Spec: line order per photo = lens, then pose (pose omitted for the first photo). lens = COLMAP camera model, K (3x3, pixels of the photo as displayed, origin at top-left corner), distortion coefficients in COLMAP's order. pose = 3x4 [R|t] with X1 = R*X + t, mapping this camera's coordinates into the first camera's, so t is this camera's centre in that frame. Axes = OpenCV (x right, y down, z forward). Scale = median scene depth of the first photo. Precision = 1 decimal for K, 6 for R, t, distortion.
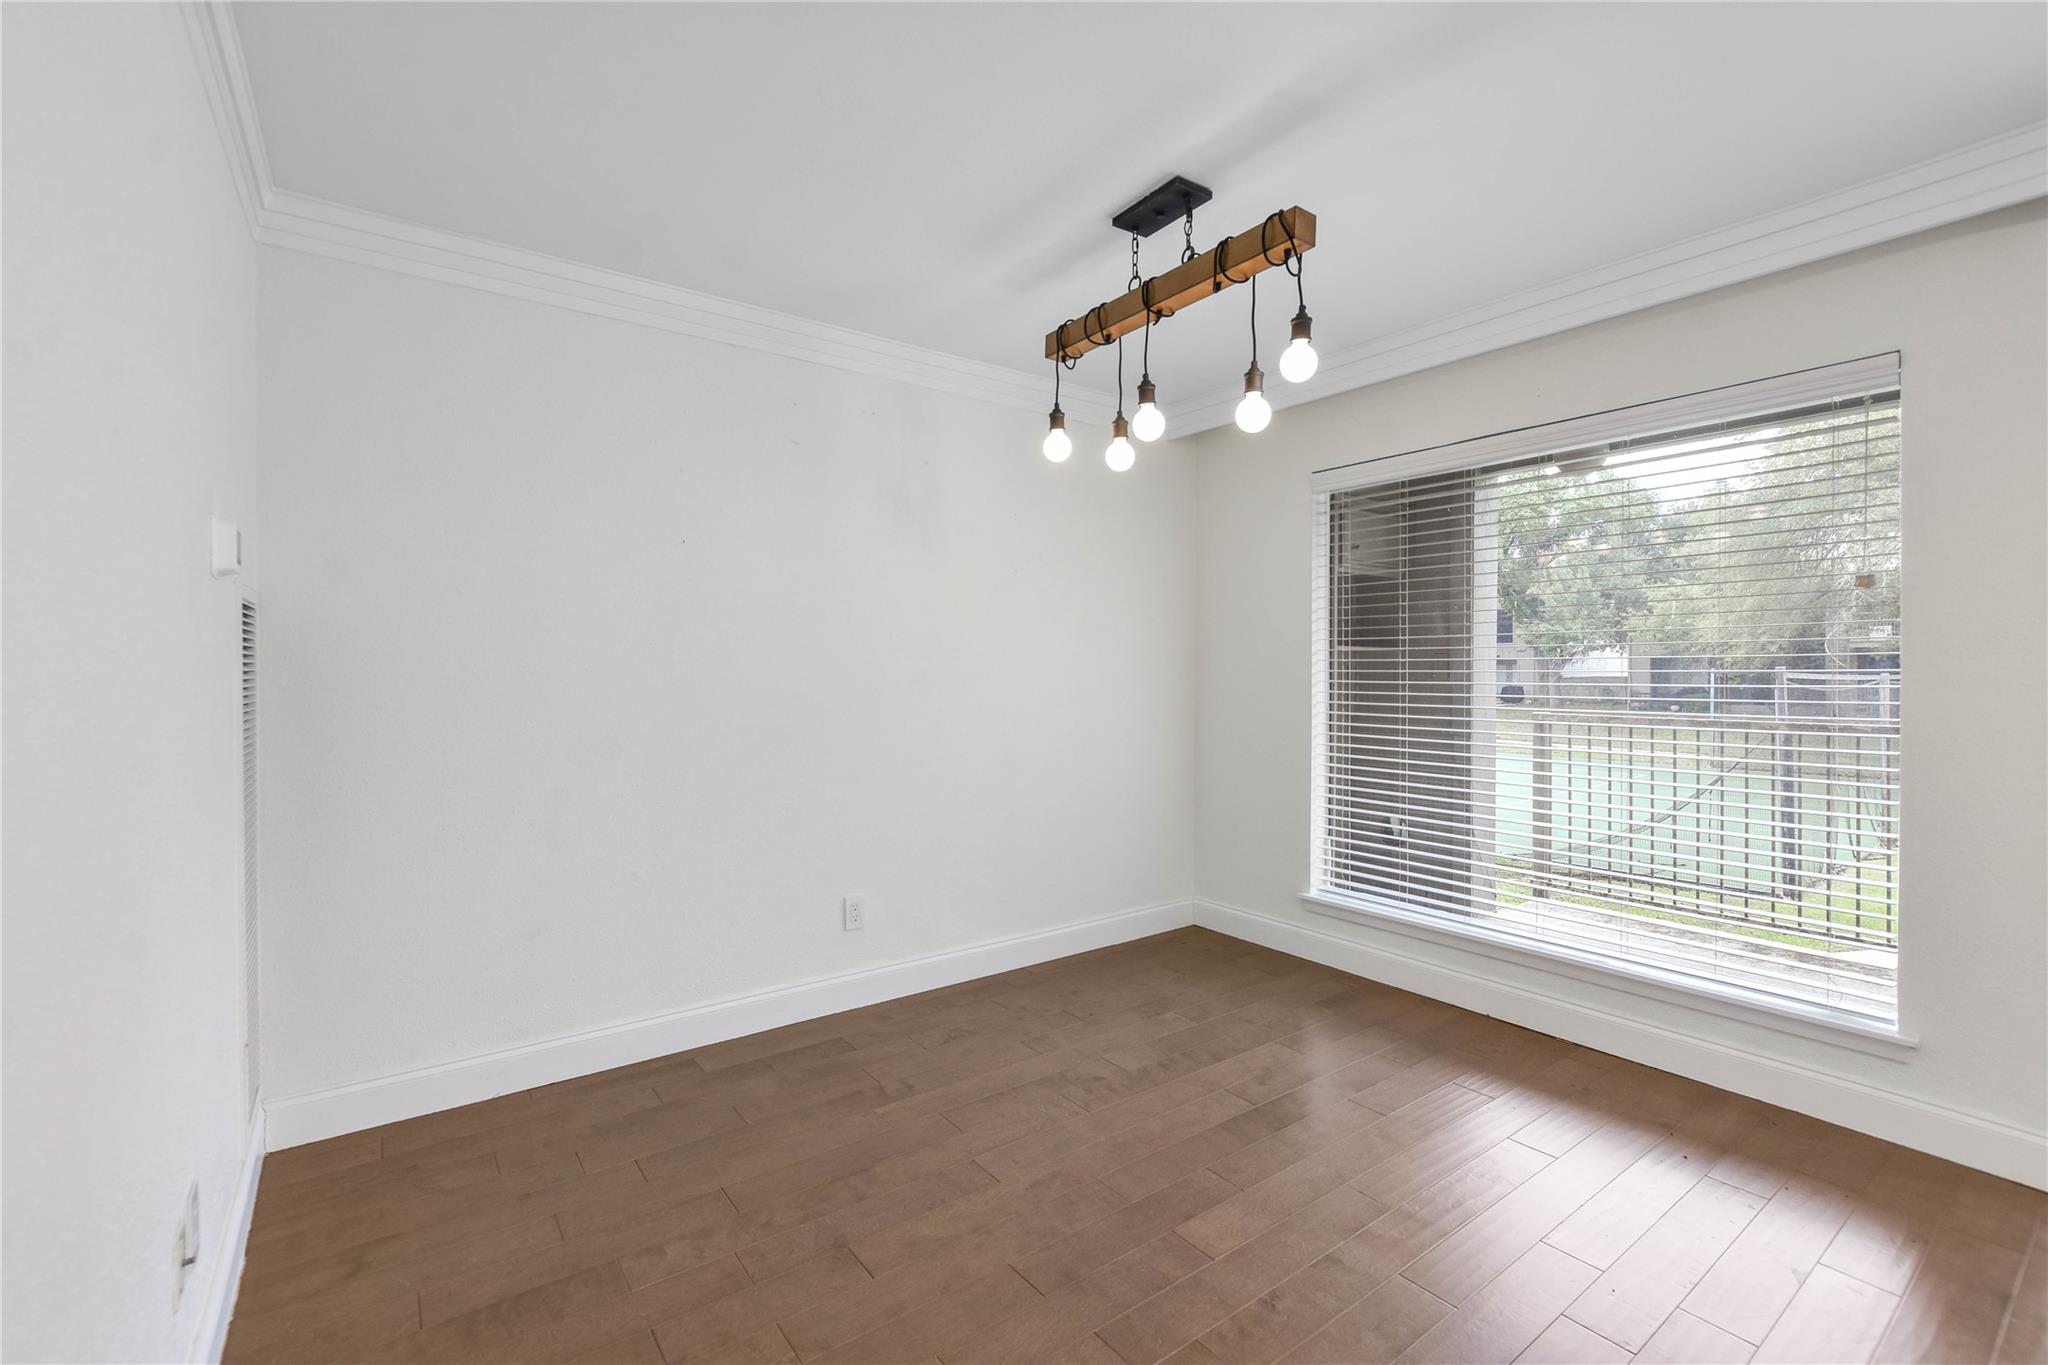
lens RADIAL K [[880.0, 0, 1020.9], [0, 880.0, 681.8], [0, 0, 1]] dist [-0.008758, 0.000014]
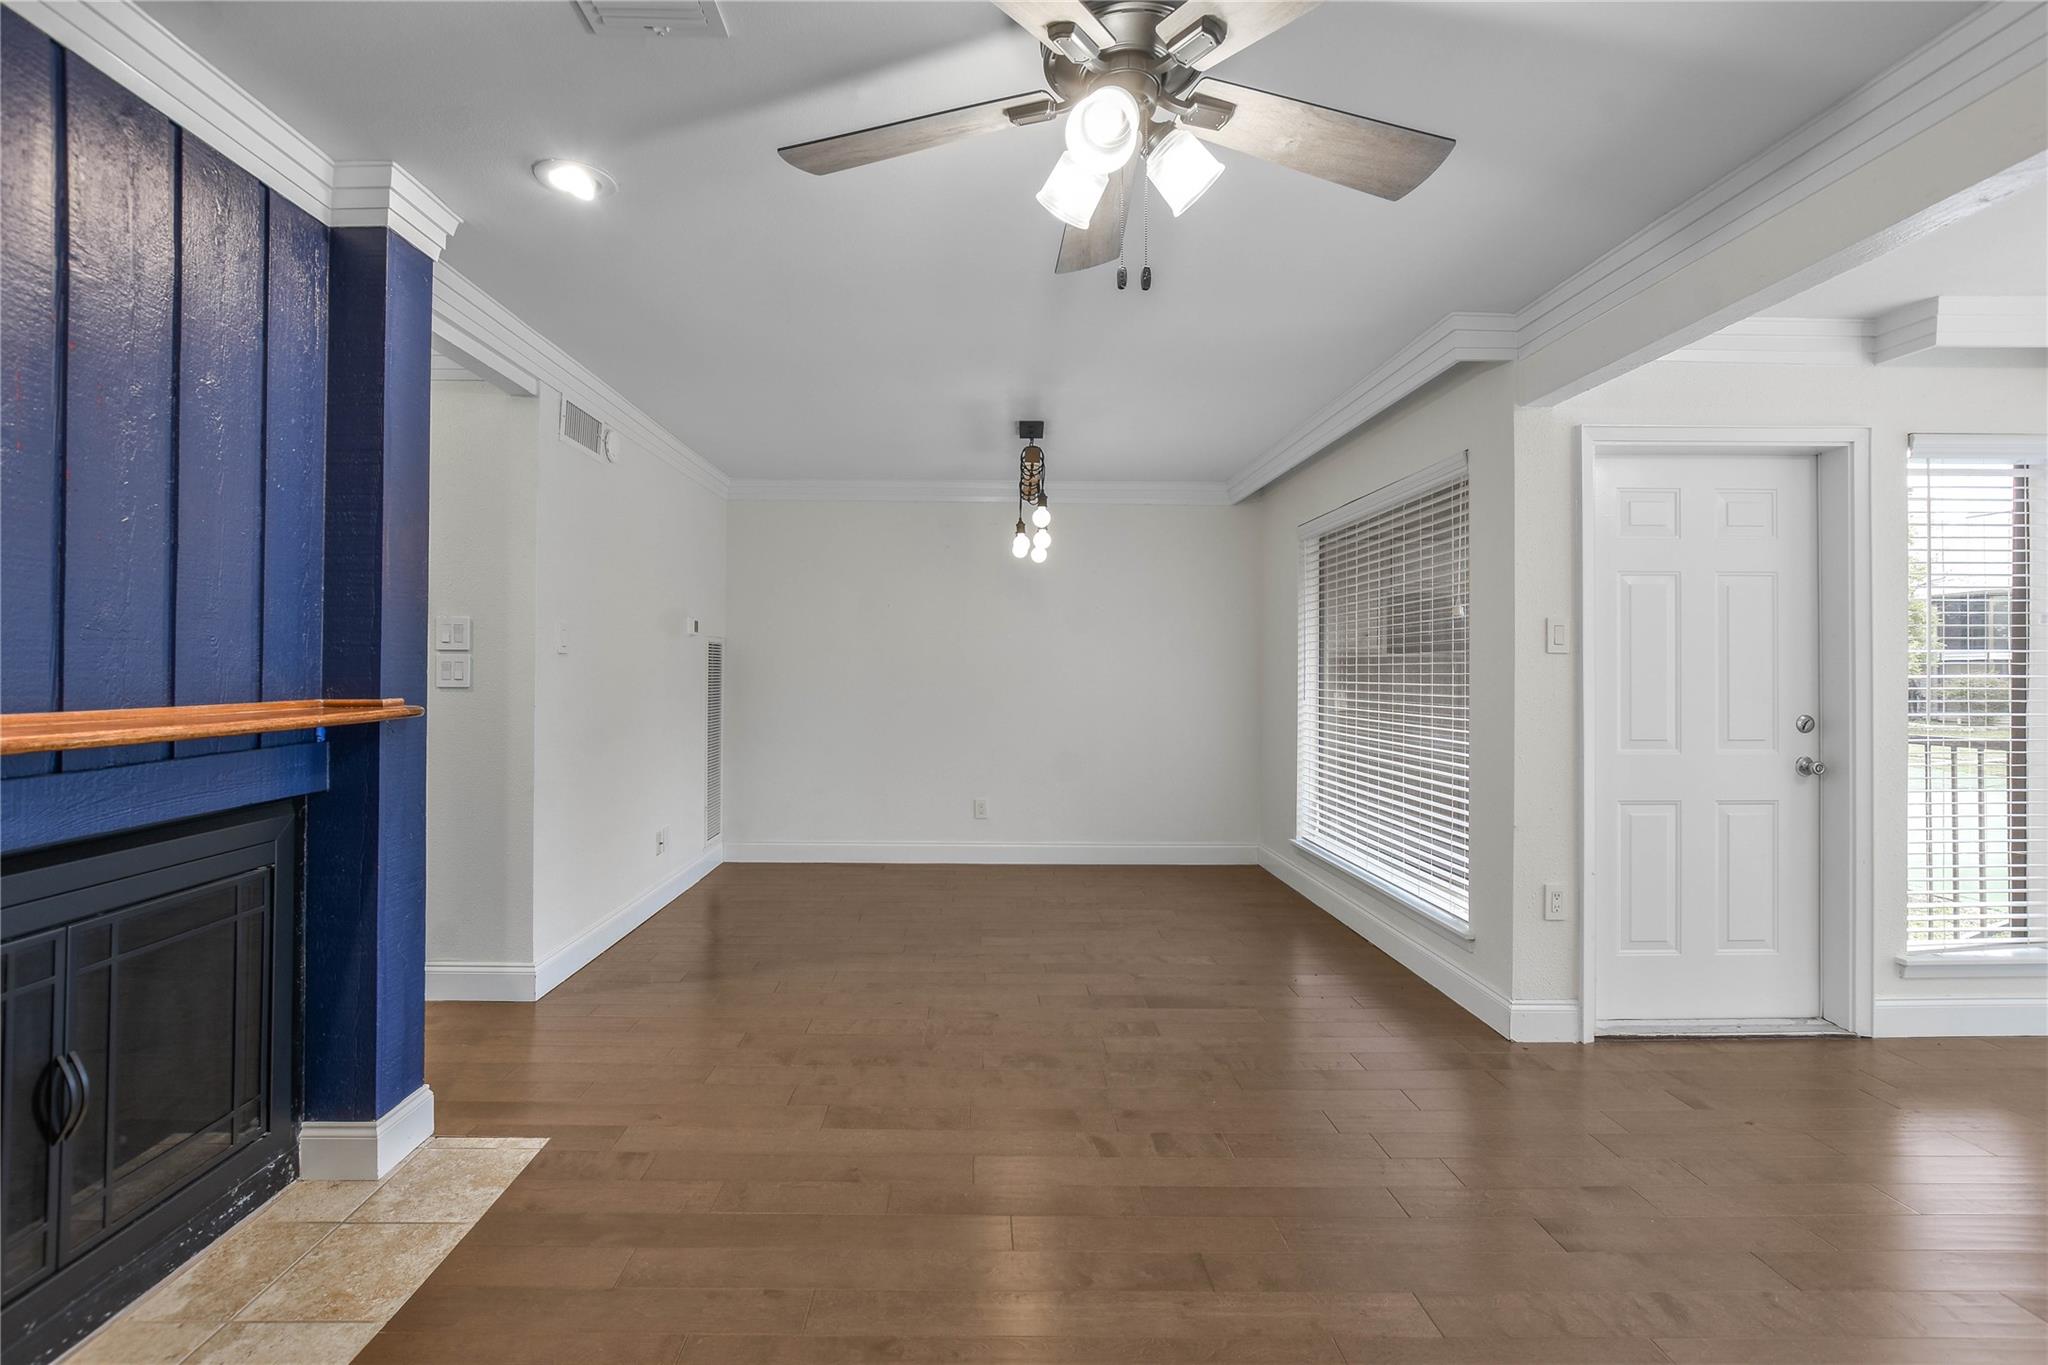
lens RADIAL K [[899.7, 0, 992.7], [0, 899.7, 663.9], [0, 0, 1]] dist [-0.010791, 0.000294]
pose [[0.815972, 0.001773, -0.578089, 0.640130], [-0.016043, 0.999680, -0.019579, 0.006622], [0.577869, 0.025250, 0.815739, -0.335893]]
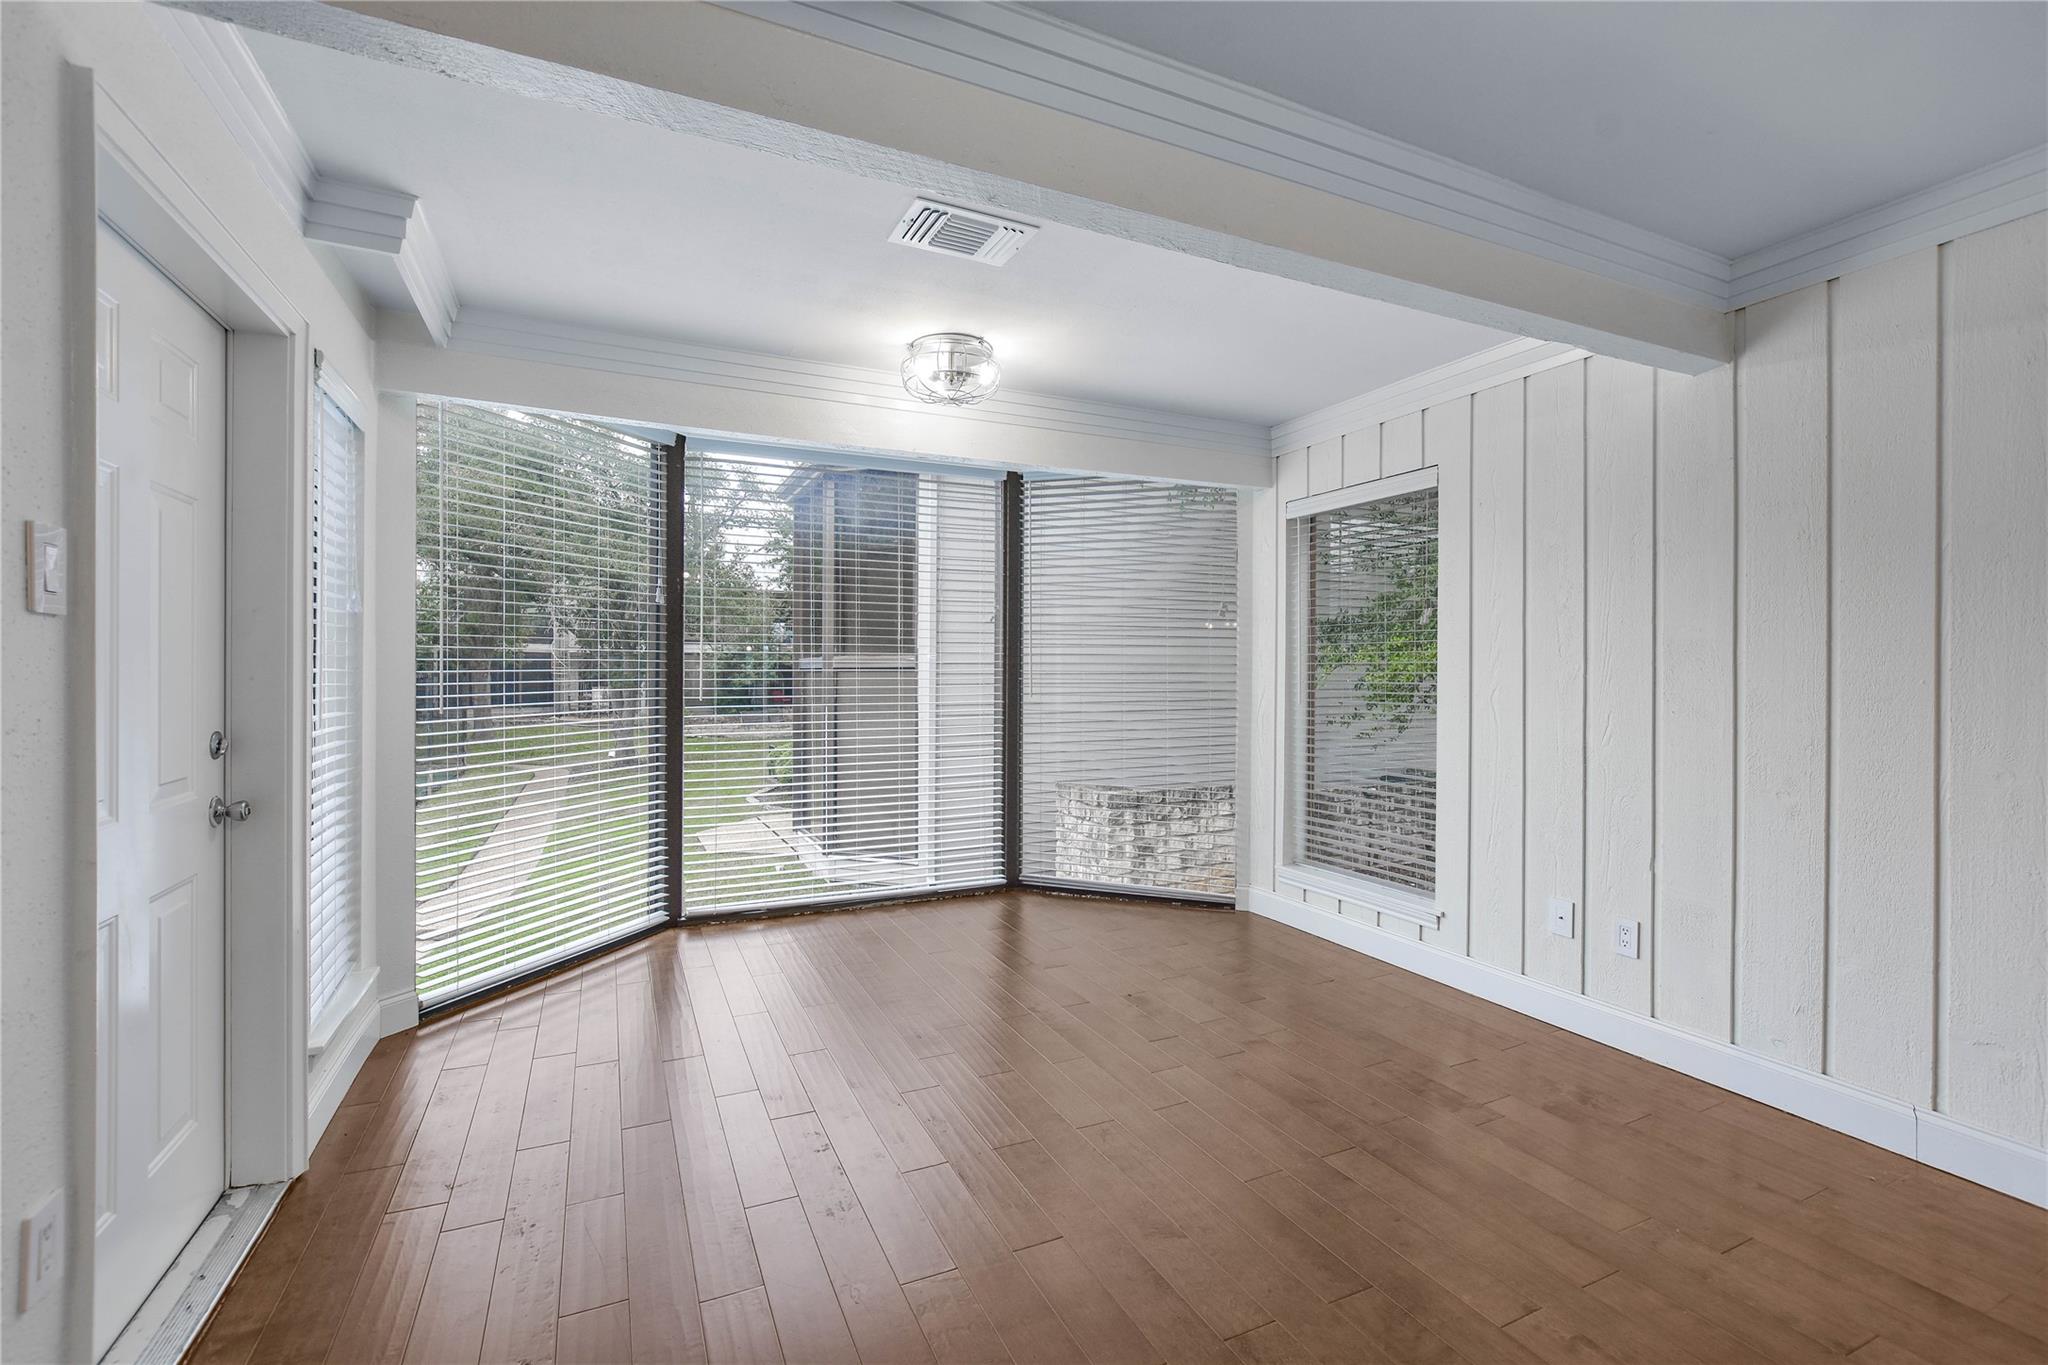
lens RADIAL K [[903.7, 0, 1016.5], [0, 903.7, 674.5], [0, 0, 1]] dist [0.014532, 0.000126]
pose [[0.198377, -0.000076, 0.980126, 0.372536], [0.012868, 0.999914, -0.002527, 0.000509], [-0.980041, 0.013114, 0.198360, 0.139541]]
